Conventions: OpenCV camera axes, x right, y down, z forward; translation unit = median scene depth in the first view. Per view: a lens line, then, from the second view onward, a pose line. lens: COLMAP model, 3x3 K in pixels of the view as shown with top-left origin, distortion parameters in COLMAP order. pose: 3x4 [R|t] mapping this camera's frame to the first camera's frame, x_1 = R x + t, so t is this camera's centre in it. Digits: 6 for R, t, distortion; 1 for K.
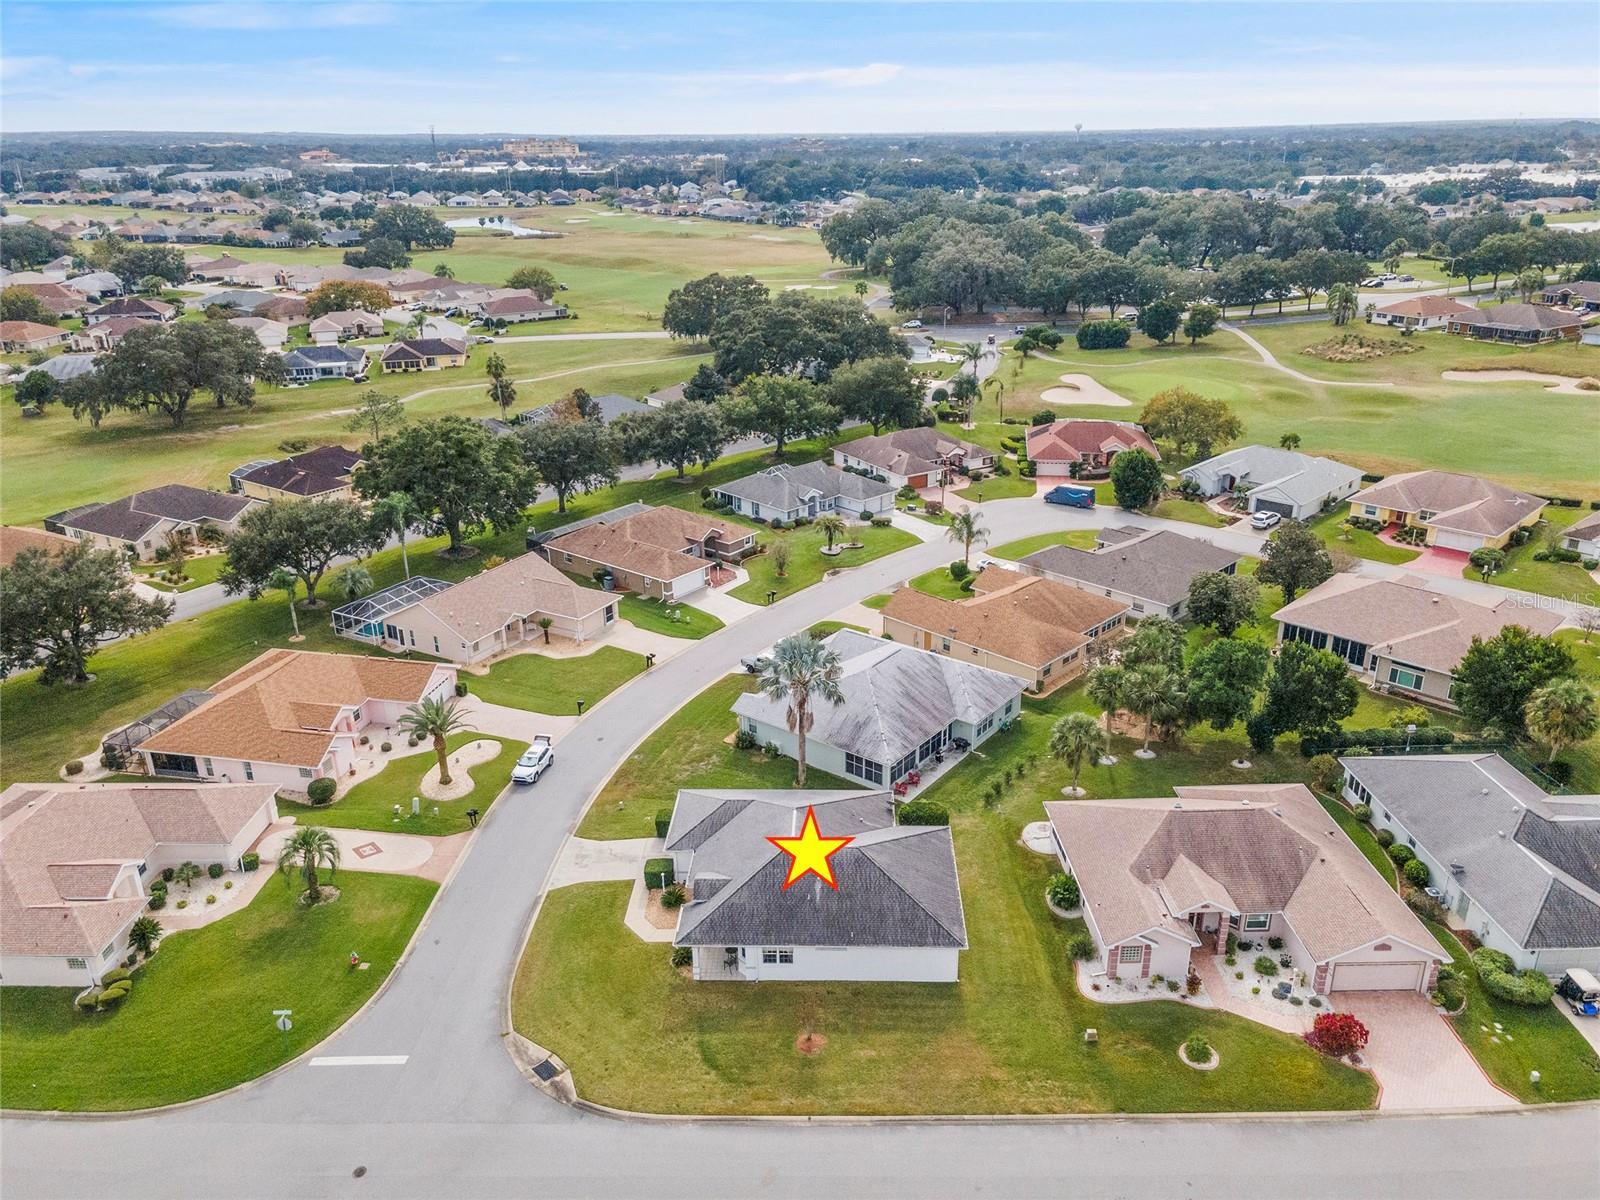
lens RADIAL K [[1160.0, 0, 800.0], [0, 1160.0, 600.0], [0, 0, 1]] dist [0.036117, 0.008153]
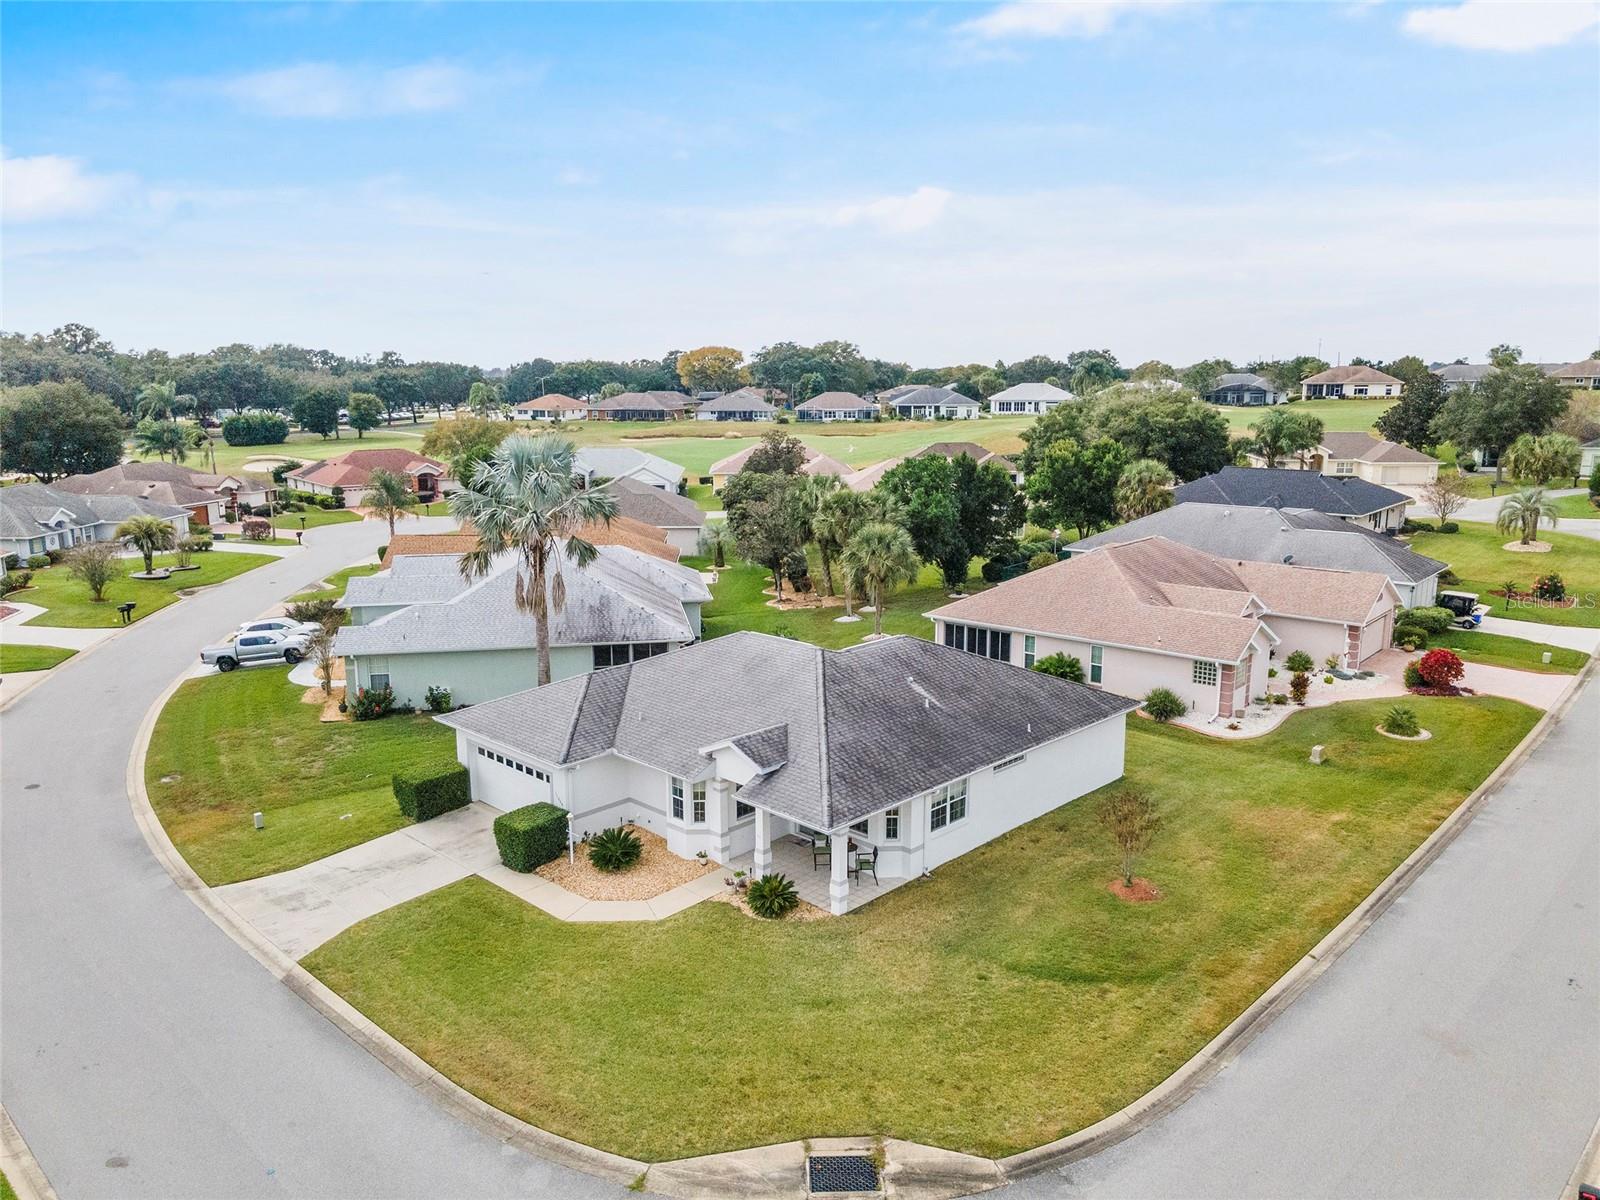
lens RADIAL K [[1160.0, 0, 800.0], [0, 1160.0, 600.0], [0, 0, 1]] dist [0.036117, 0.008153]
pose [[0.671580, -0.125202, 0.730277, -0.467821], [0.263818, 0.961431, -0.077782, 0.259264], [-0.692373, 0.244897, 0.678709, 0.726311]]
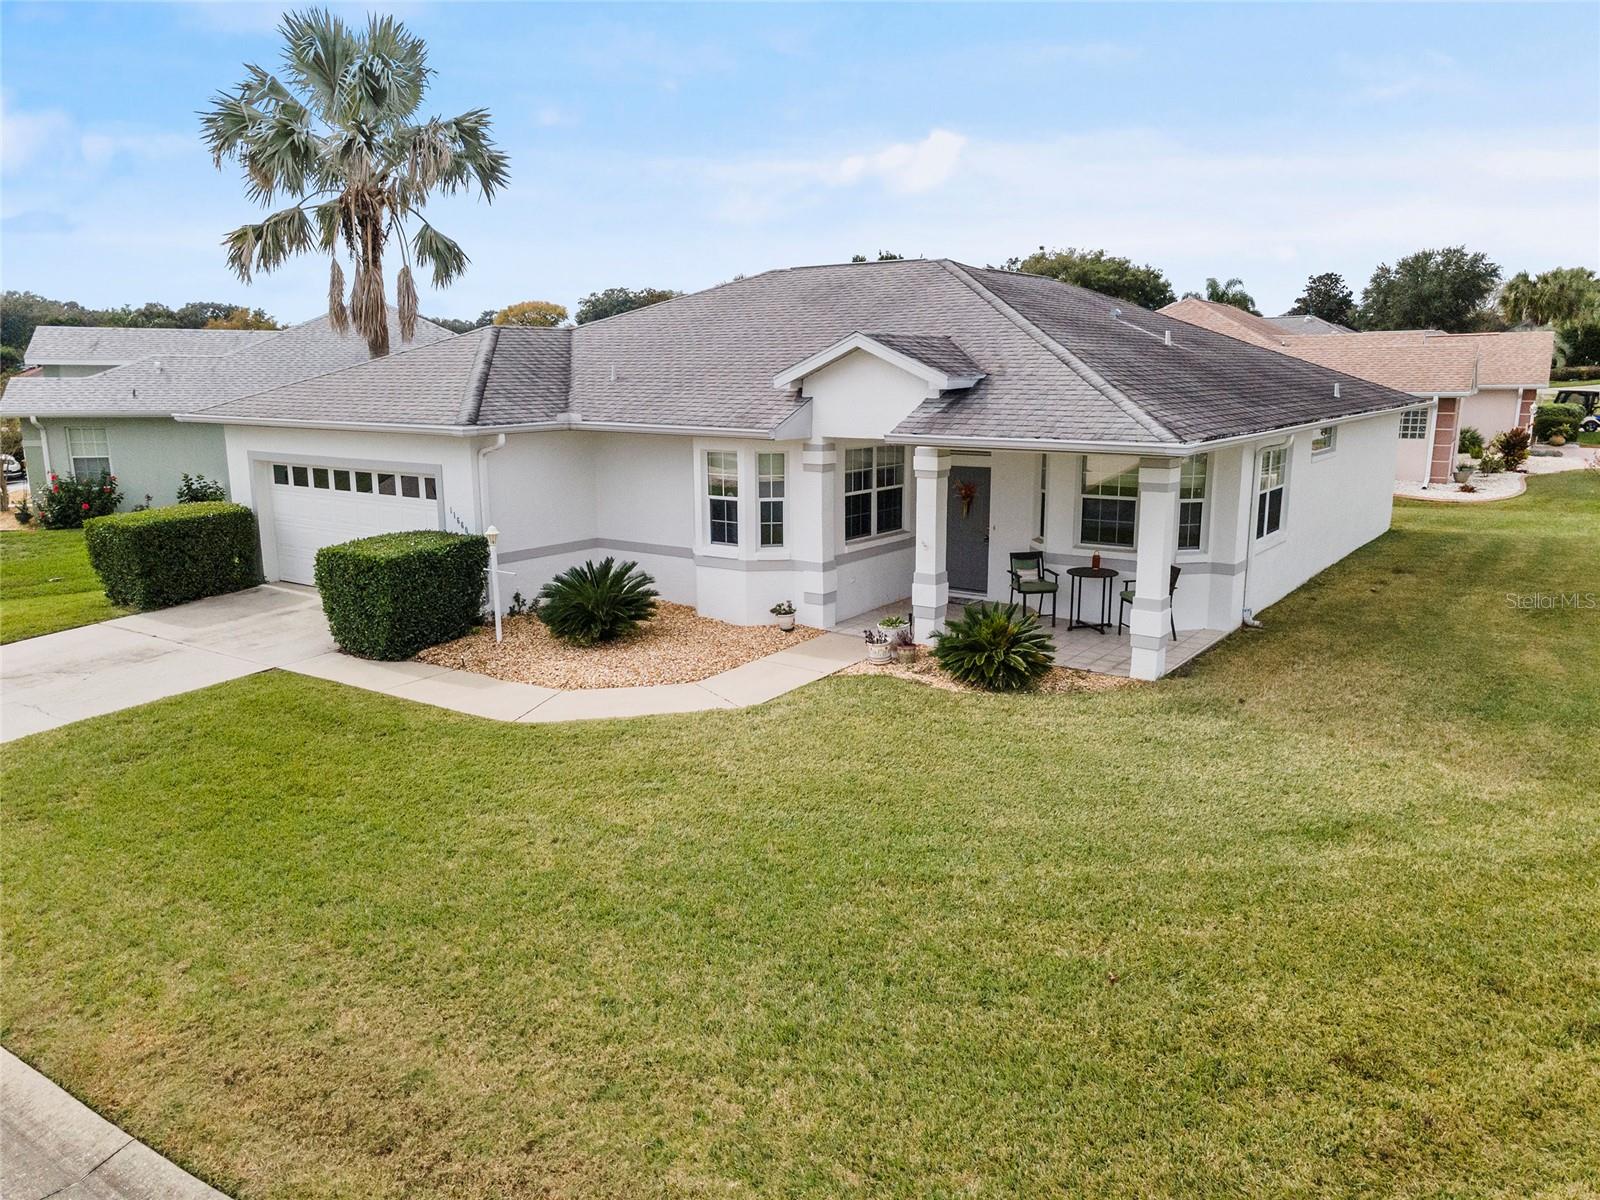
lens RADIAL K [[1160.0, 0, 800.0], [0, 1160.0, 600.0], [0, 0, 1]] dist [0.036117, 0.008153]
pose [[0.547666, -0.145669, 0.823919, -0.319180], [0.302380, 0.952631, -0.032570, 0.329523], [-0.780146, 0.266974, 0.565771, 1.019339]]
